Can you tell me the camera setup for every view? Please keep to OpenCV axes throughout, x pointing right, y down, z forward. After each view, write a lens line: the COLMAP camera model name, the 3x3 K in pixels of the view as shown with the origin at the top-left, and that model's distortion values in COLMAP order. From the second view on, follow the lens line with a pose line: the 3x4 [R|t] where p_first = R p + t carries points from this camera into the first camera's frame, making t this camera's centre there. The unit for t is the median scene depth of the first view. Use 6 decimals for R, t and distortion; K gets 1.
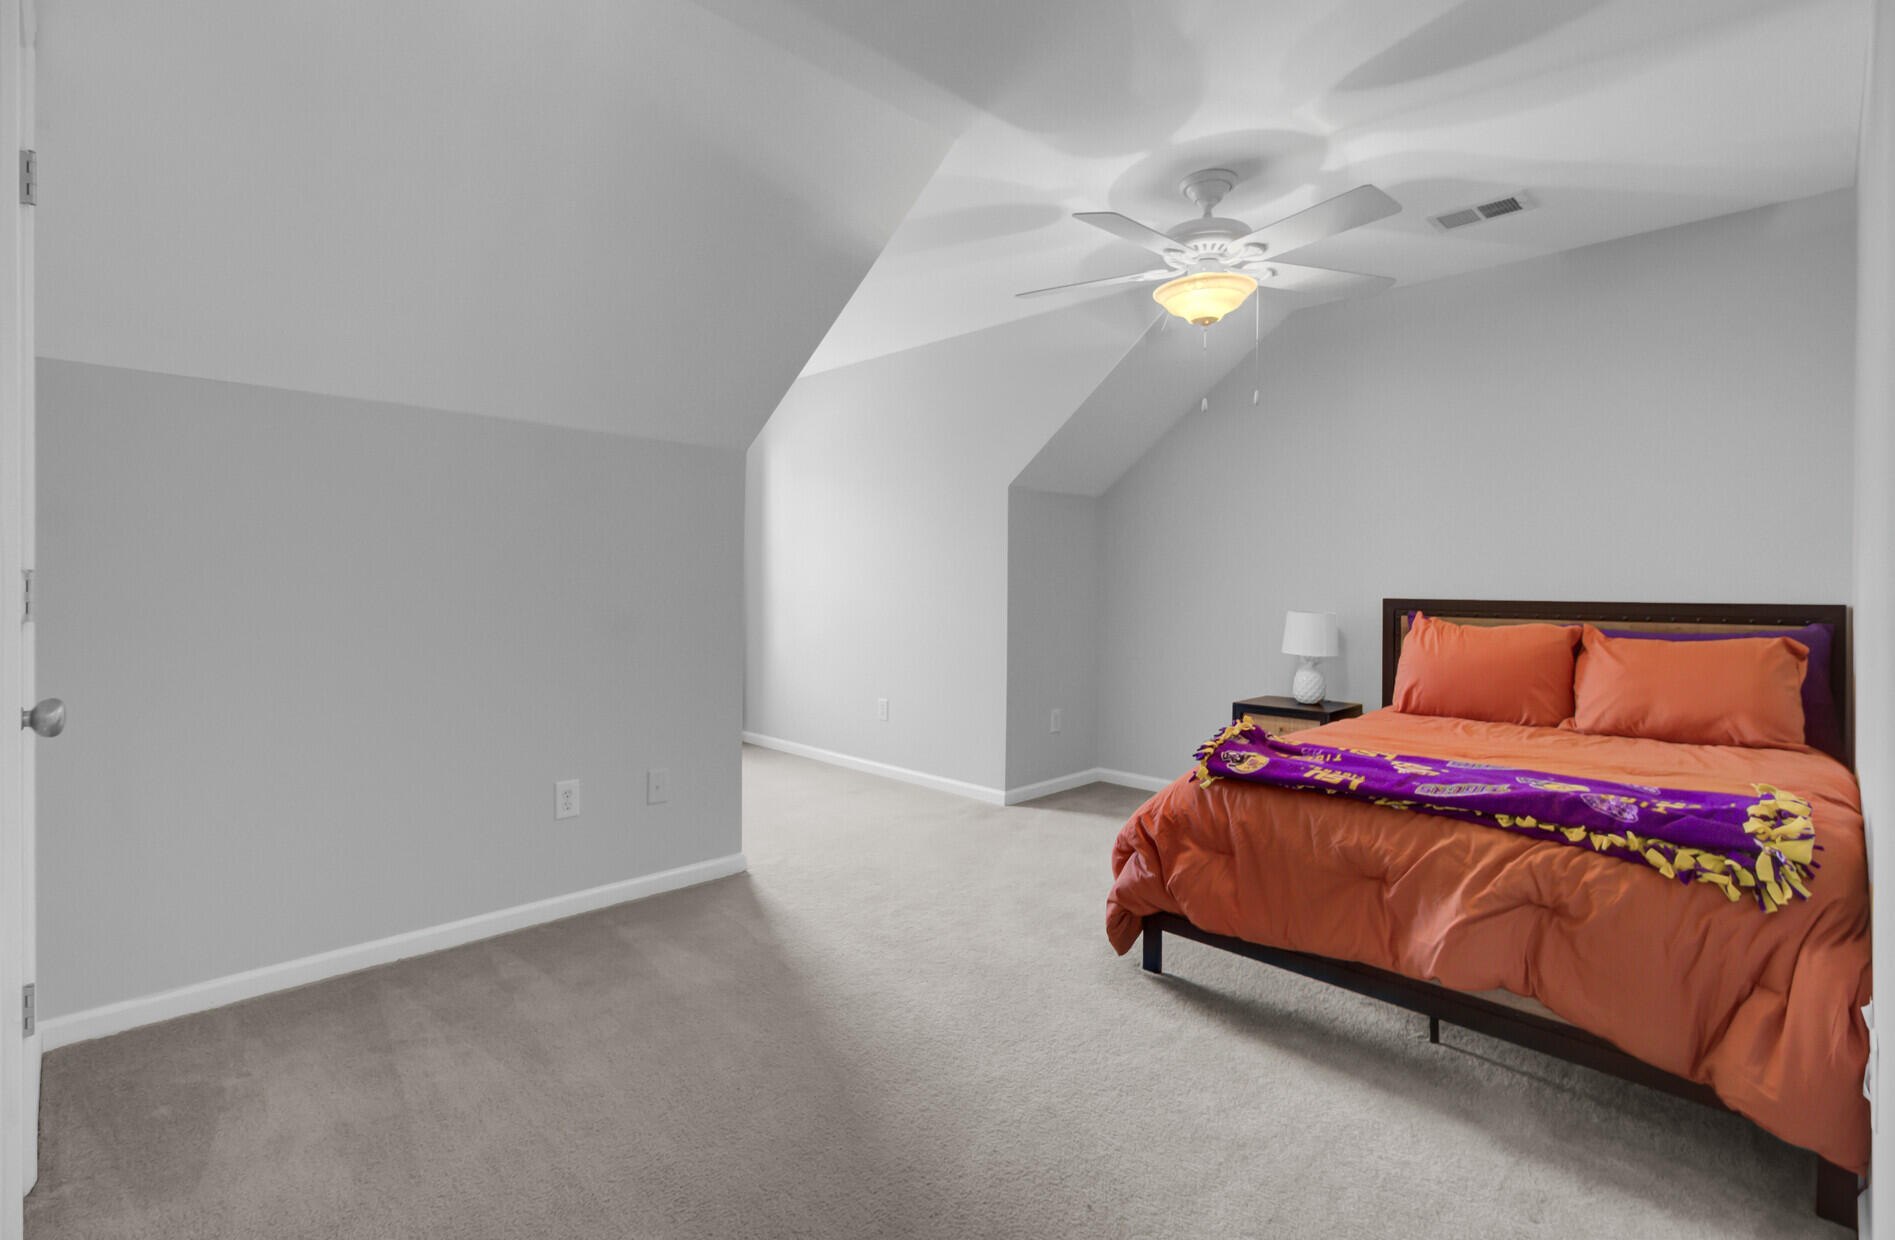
lens RADIAL K [[924.7, 0, 949.5], [0, 924.7, 614.1], [0, 0, 1]] dist [-0.001191, -0.000001]
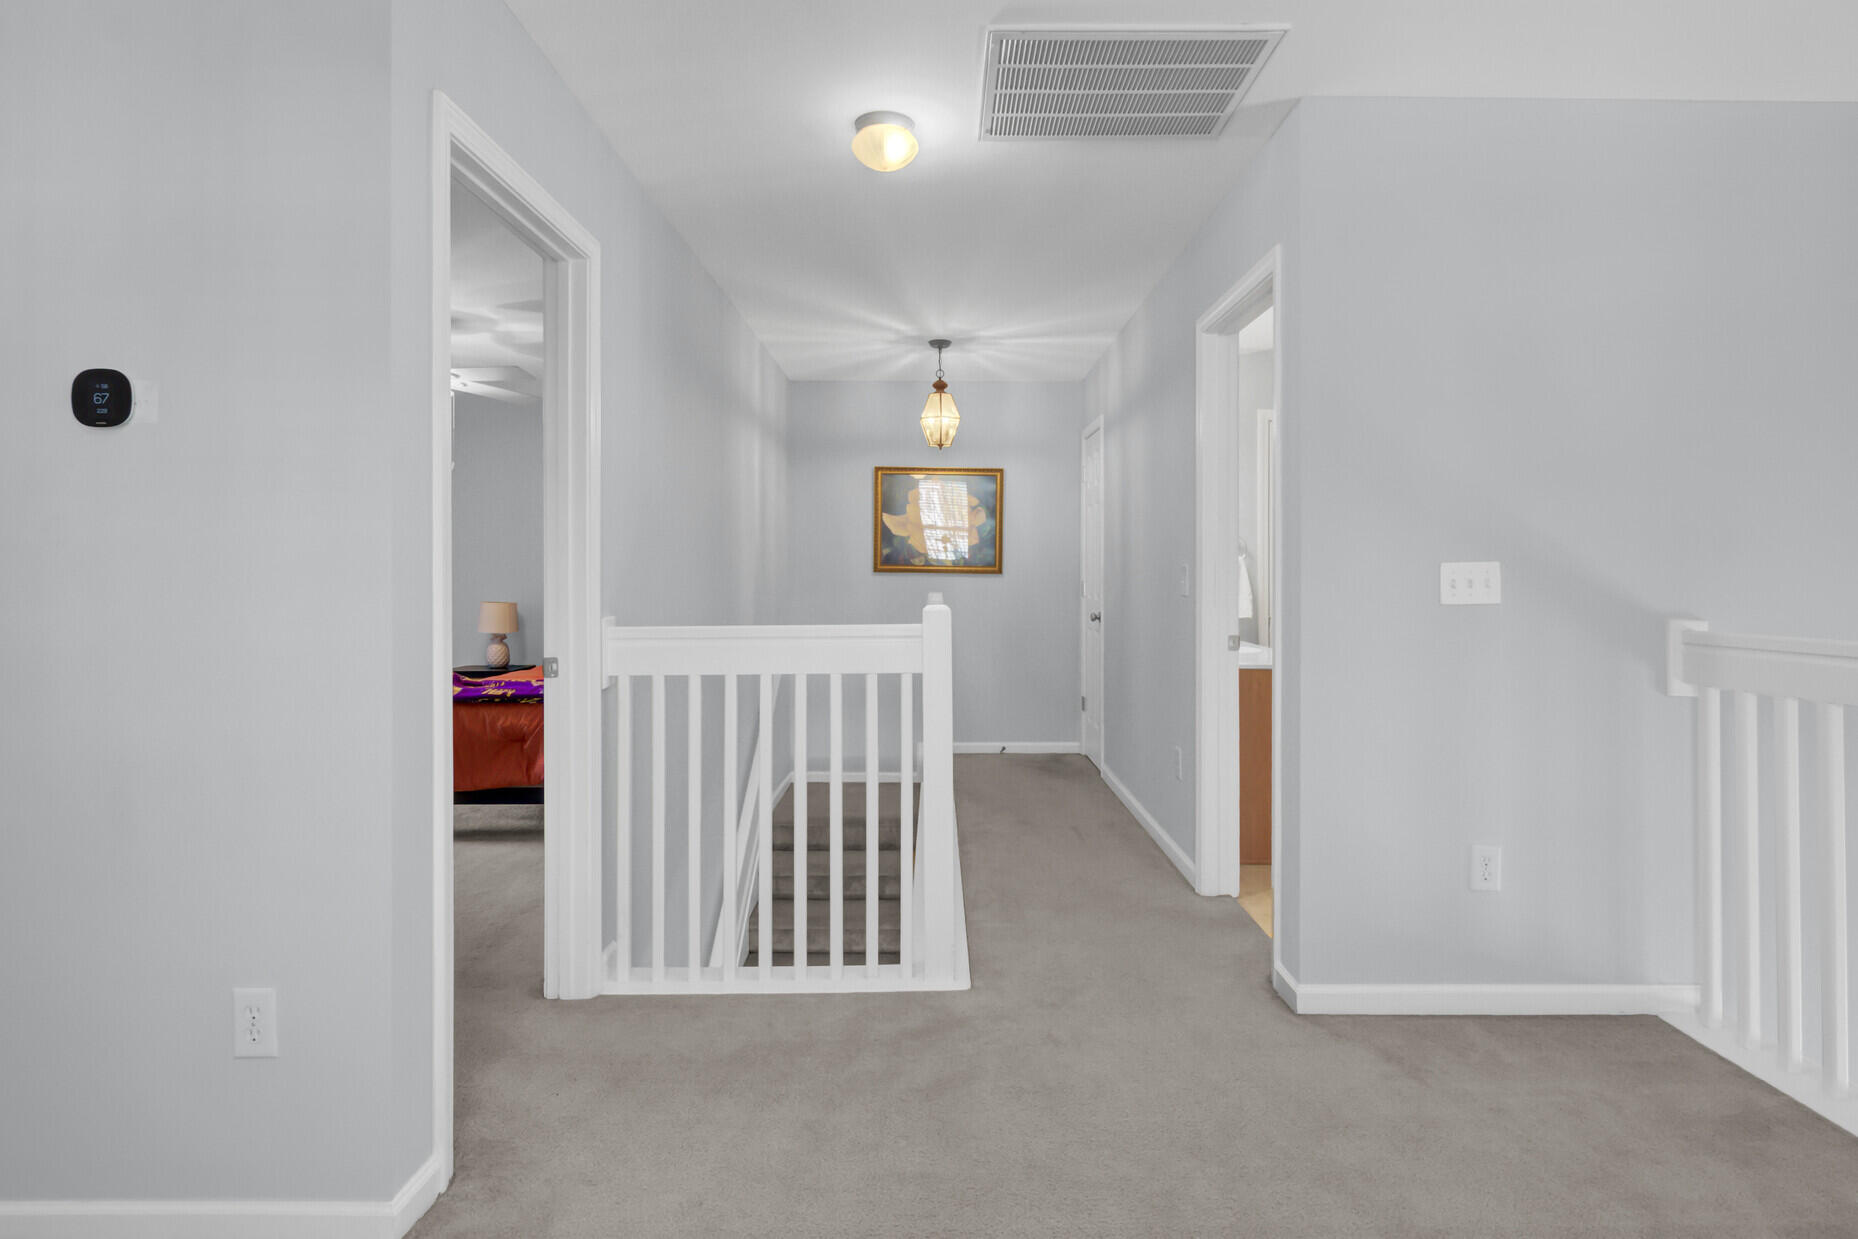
lens RADIAL K [[962.7, 0, 935.3], [0, 962.7, 608.9], [0, 0, 1]] dist [0.000227, -0.000002]
pose [[0.712523, -0.006257, 0.701621, -0.298903], [0.005206, 0.999980, 0.003631, 0.011157], [-0.701629, 0.001065, 0.712541, -0.948555]]
